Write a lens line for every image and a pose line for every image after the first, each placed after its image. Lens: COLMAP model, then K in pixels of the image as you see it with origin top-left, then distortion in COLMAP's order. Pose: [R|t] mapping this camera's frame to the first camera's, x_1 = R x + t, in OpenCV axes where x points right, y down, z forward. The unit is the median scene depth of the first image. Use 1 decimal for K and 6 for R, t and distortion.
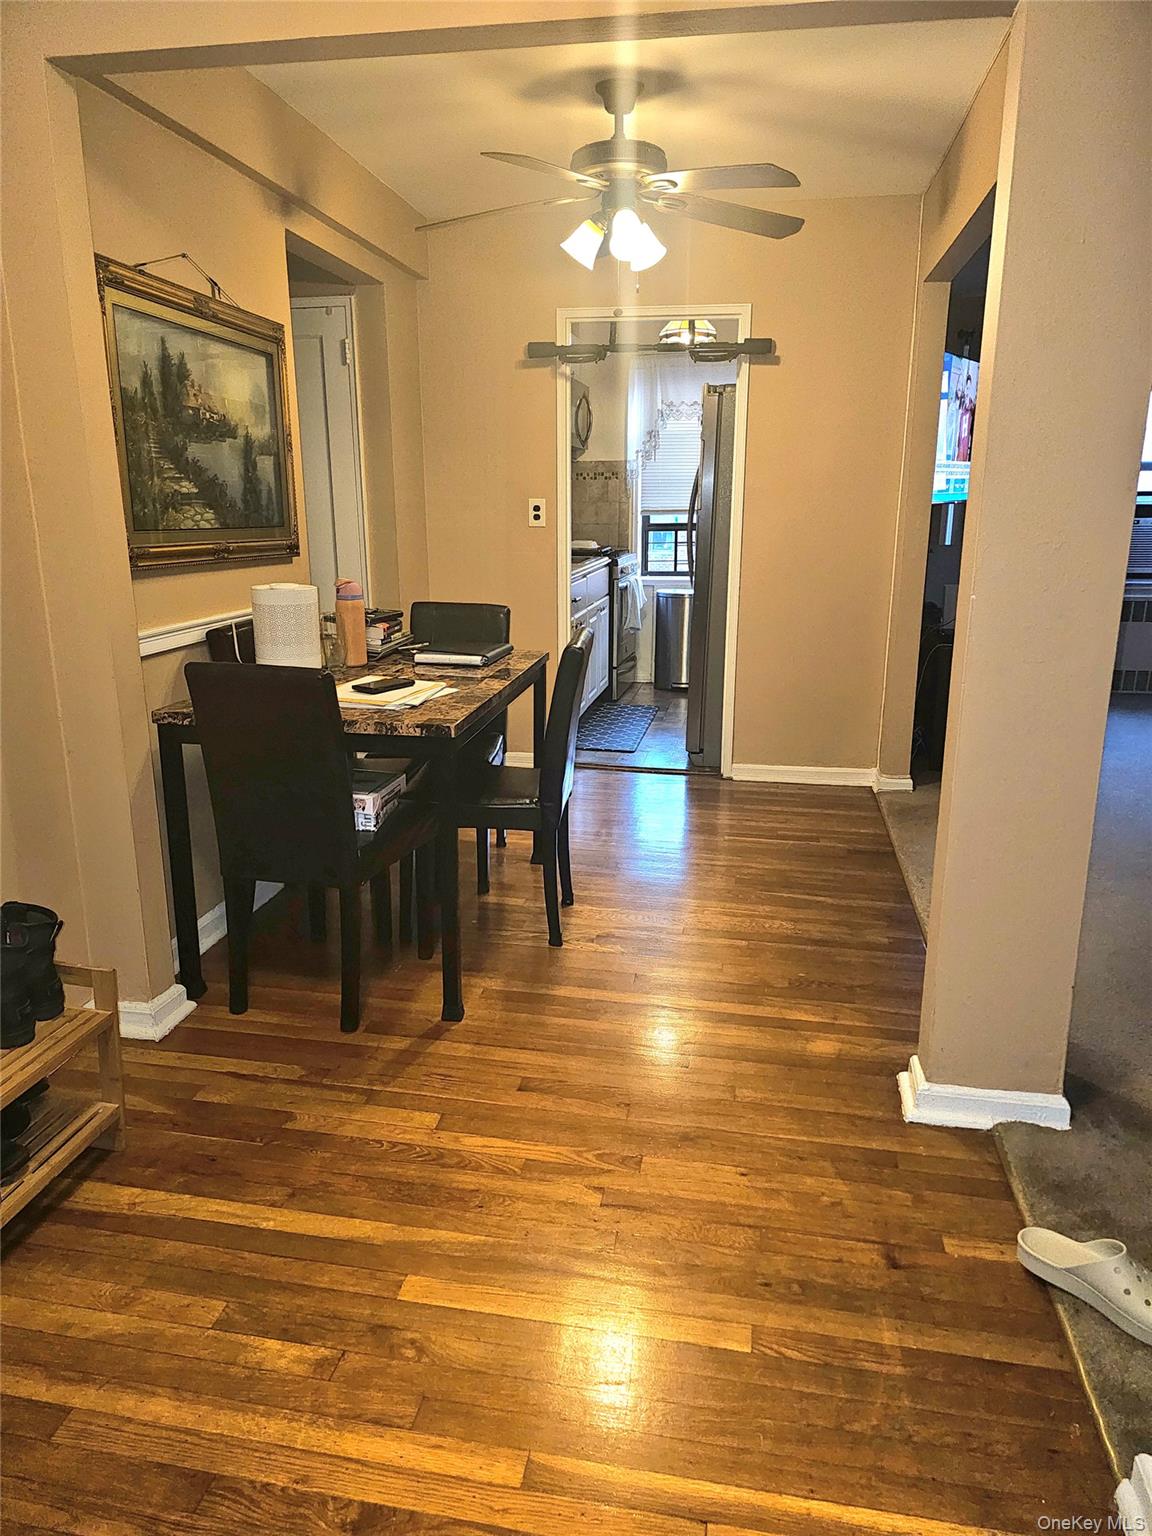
lens RADIAL K [[1015.5, 0, 574.5], [0, 1015.5, 766.8], [0, 0, 1]] dist [0.028441, -0.023517]
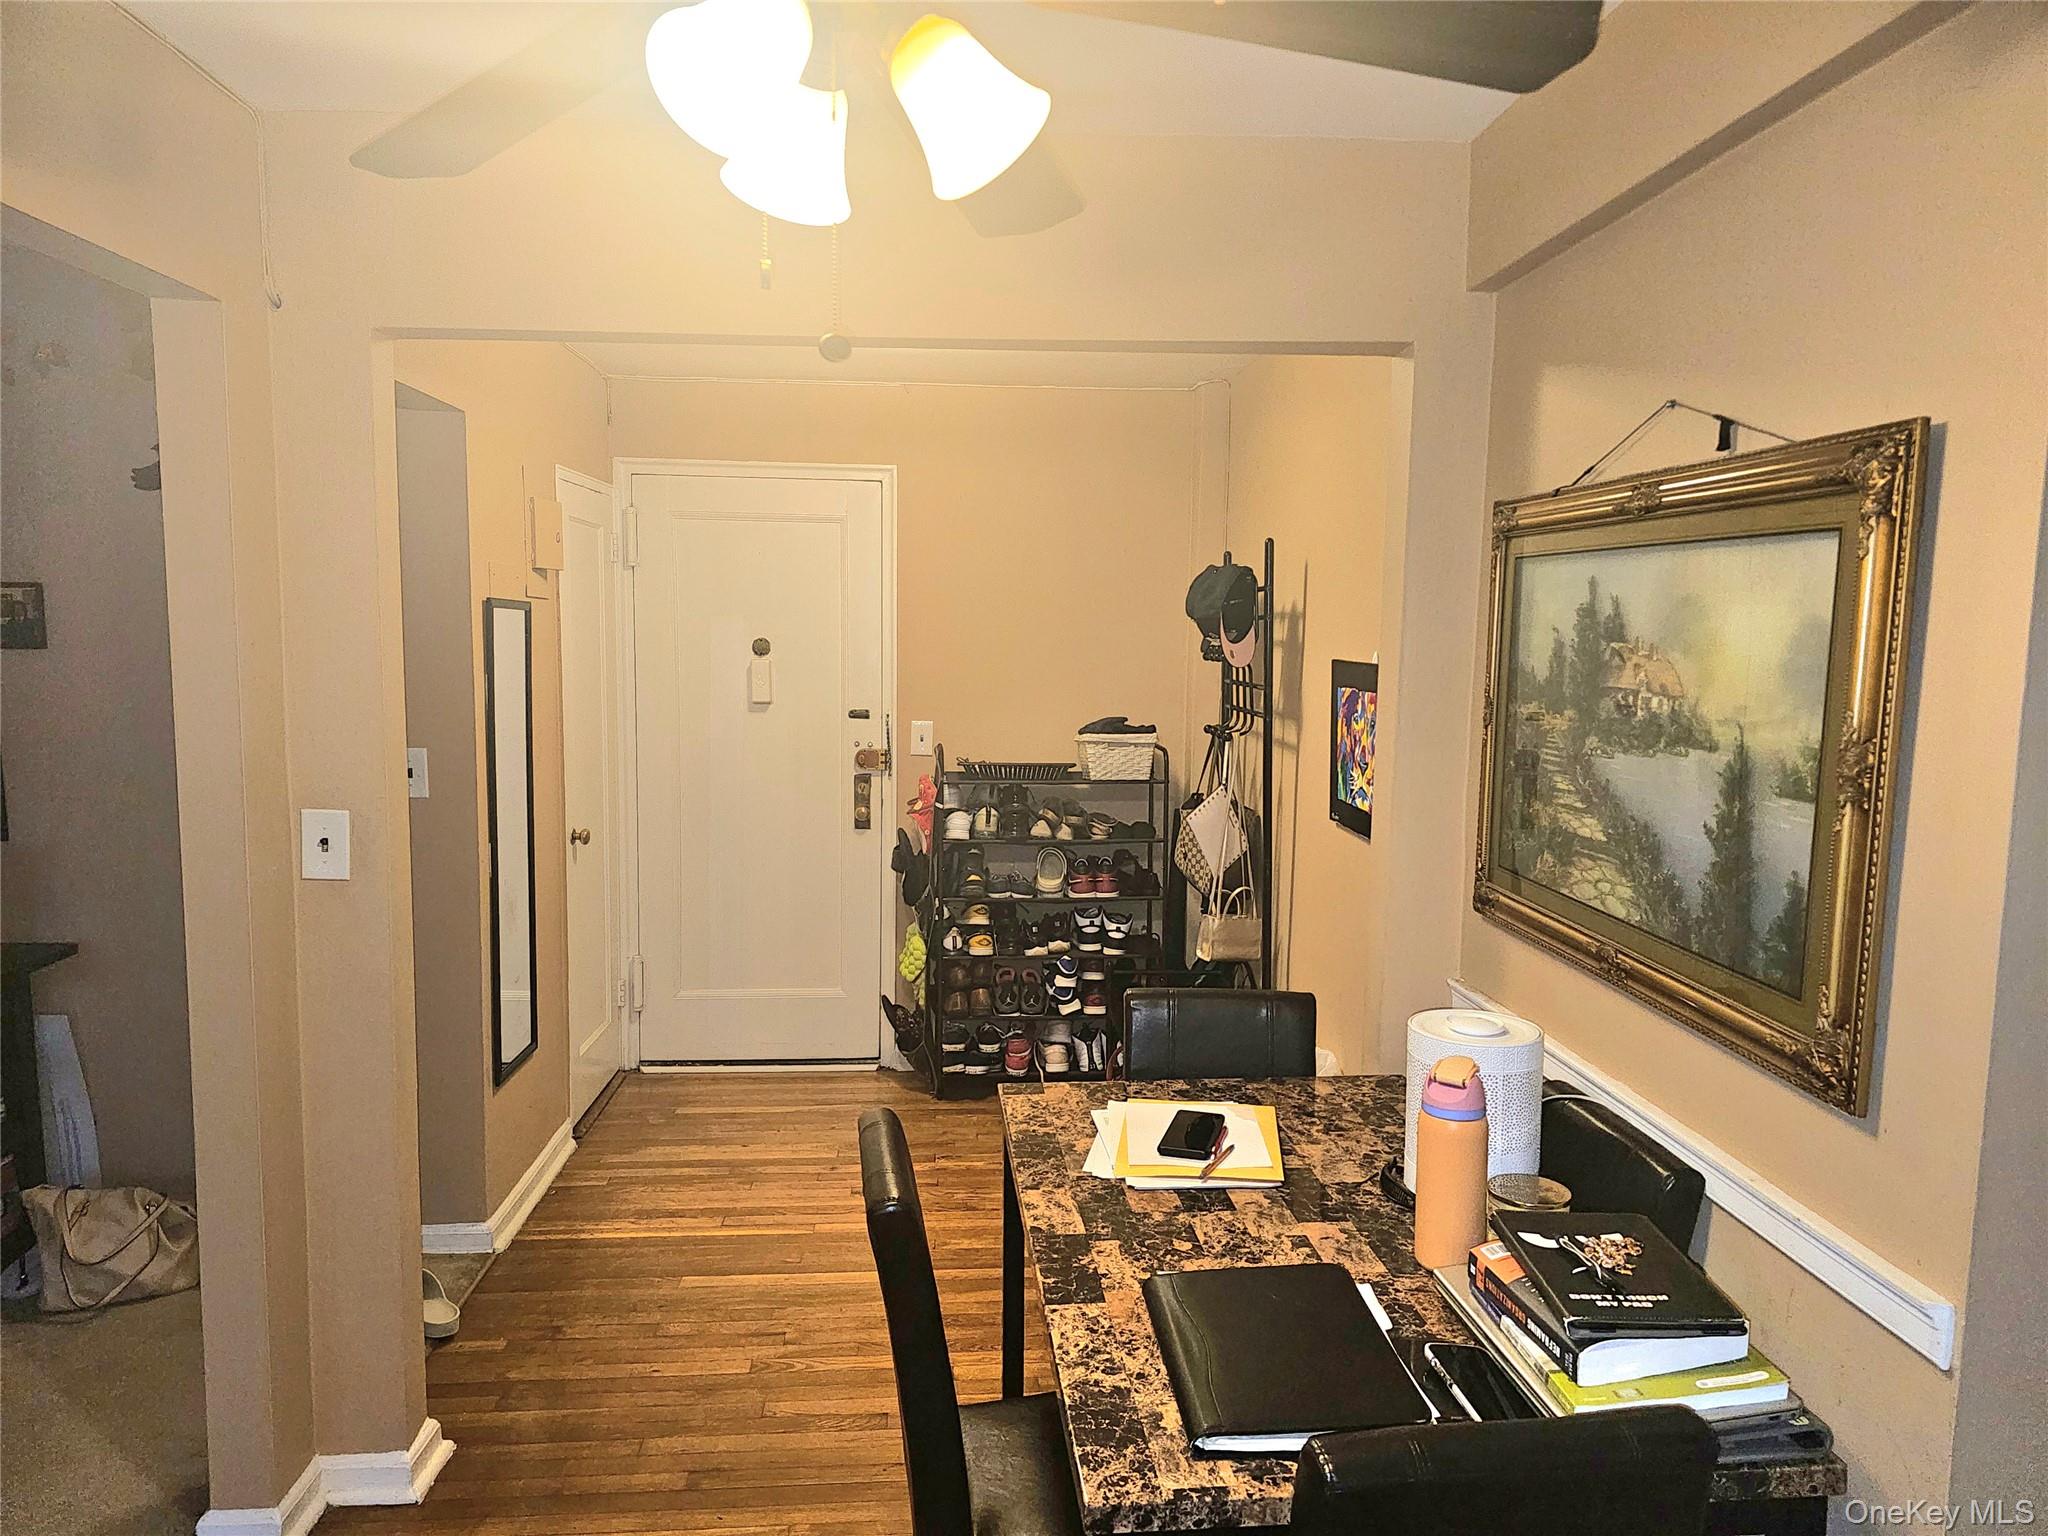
lens RADIAL K [[1353.9, 0, 1024.5], [0, 1353.9, 769.3], [0, 0, 1]] dist [0.028441, -0.023517]
pose [[-0.966947, 0.019061, -0.254262, 0.100255], [-0.072204, 0.935913, 0.344751, -0.525549], [0.244539, 0.351714, -0.903603, 1.550904]]
